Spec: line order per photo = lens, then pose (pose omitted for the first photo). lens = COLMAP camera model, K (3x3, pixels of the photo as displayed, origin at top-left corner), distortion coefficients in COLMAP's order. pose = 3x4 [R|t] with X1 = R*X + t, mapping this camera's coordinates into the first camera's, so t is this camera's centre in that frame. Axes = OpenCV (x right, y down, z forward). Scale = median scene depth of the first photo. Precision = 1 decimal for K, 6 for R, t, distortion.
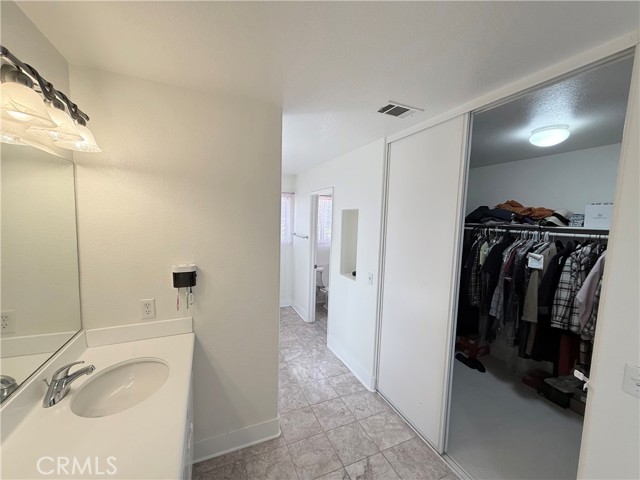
lens RADIAL K [[255.0, 0, 317.4], [0, 255.0, 241.4], [0, 0, 1]] dist [-0.001101, -0.000584]
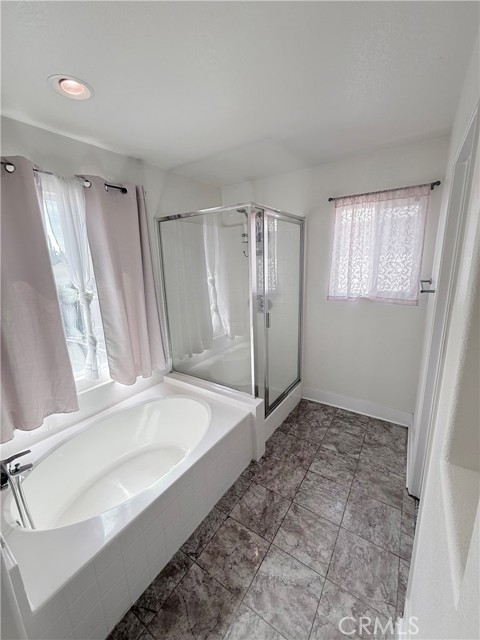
lens RADIAL K [[255.0, 0, 238.7], [0, 255.0, 320.7], [0, 0, 1]] dist [-0.001101, -0.000584]
pose [[0.537436, 0.140906, -0.831449, 0.268555], [-0.030219, 0.988527, 0.147993, -0.042148], [0.842763, -0.054411, 0.535528, 1.238715]]
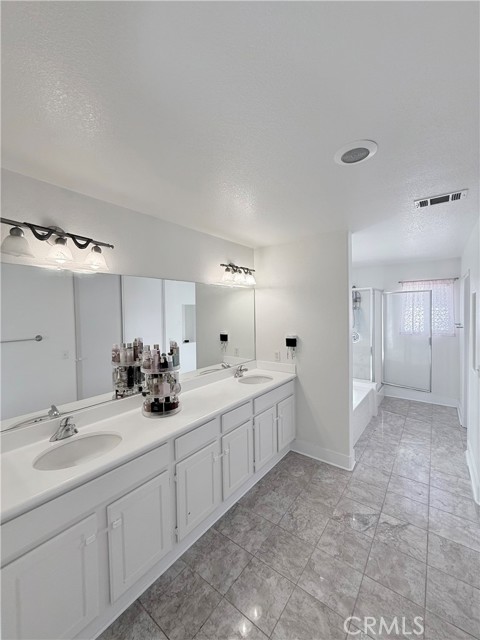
lens RADIAL K [[255.0, 0, 239.5], [0, 255.0, 320.4], [0, 0, 1]] dist [-0.001101, -0.000584]
pose [[0.479647, -0.005733, -0.877443, 0.793811], [-0.048067, 0.998306, -0.032798, 0.057885], [0.876144, 0.057907, 0.478559, -0.192972]]
